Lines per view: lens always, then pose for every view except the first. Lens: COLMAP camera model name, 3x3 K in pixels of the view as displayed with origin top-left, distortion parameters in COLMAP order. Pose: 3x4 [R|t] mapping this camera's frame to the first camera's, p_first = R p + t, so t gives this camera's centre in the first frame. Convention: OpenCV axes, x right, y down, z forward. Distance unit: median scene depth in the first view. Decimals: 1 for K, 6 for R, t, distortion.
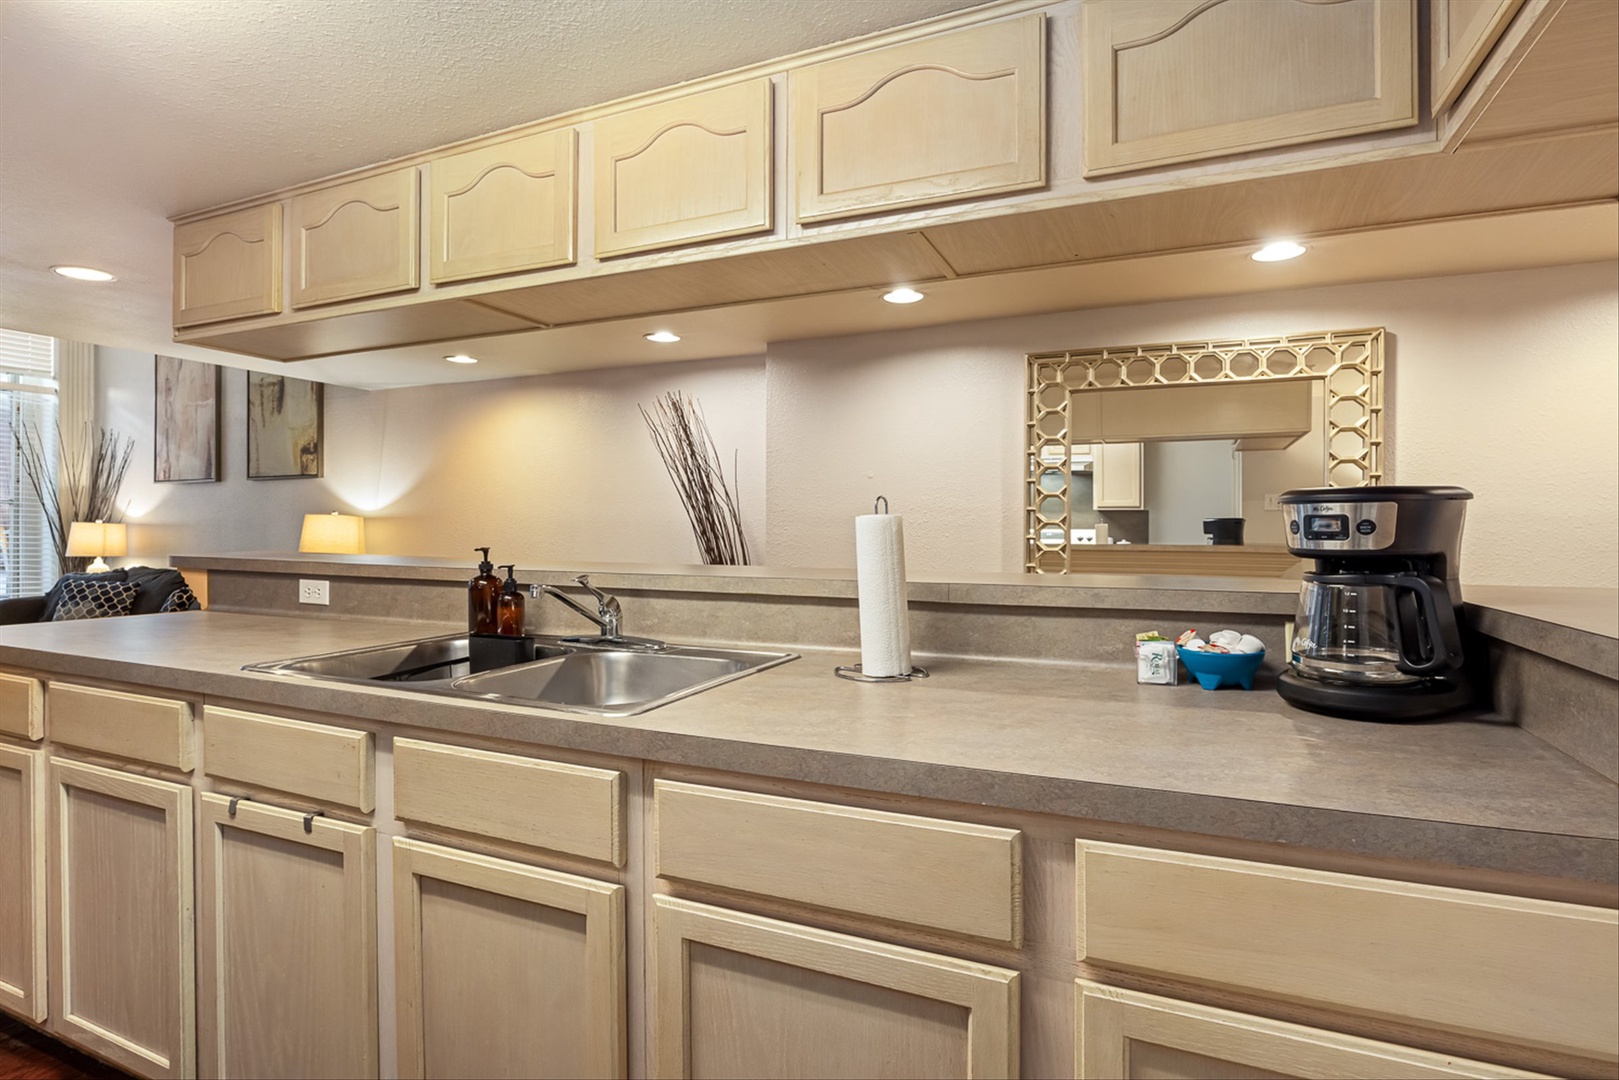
lens RADIAL K [[725.7, 0, 815.6], [0, 725.7, 529.1], [0, 0, 1]] dist [-0.008838, -0.000388]
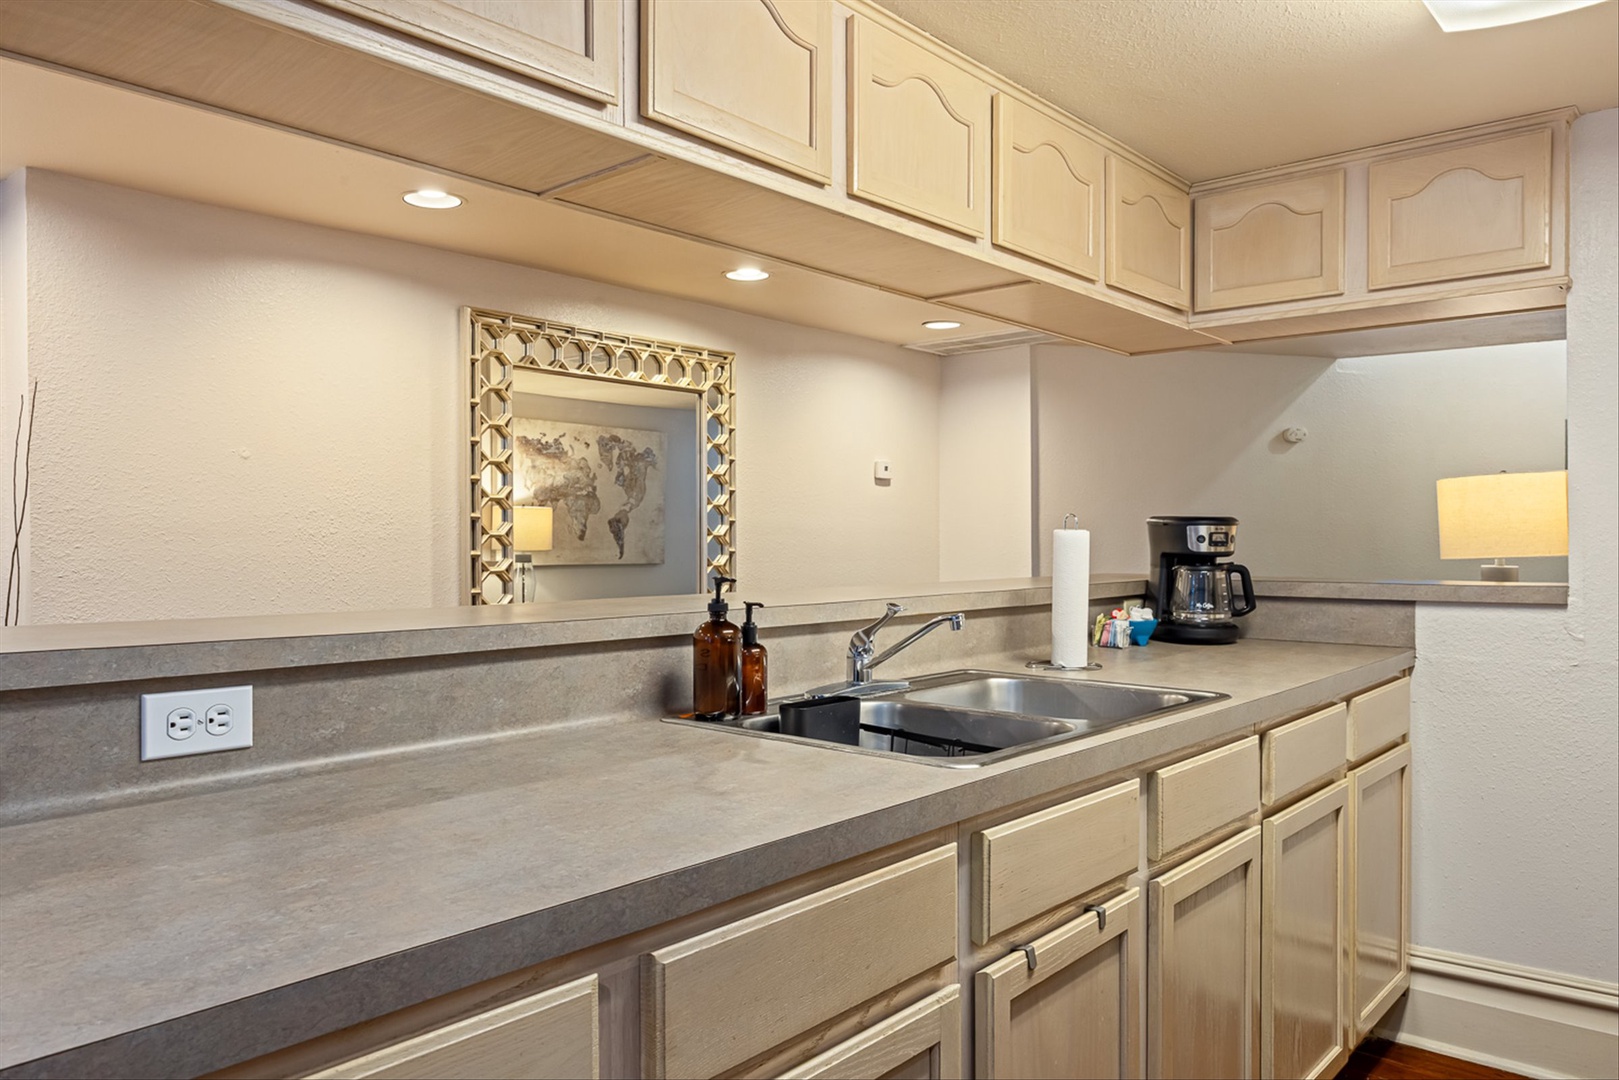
lens RADIAL K [[1108.5, 0, 809.5], [0, 1108.5, 540.0], [0, 0, 1]] dist [-0.004438, -0.000387]
pose [[0.348561, -0.003853, 0.937278, -1.177101], [0.008092, 0.999967, 0.001102, -0.005418], [-0.937251, 0.007200, 0.348581, 0.528259]]
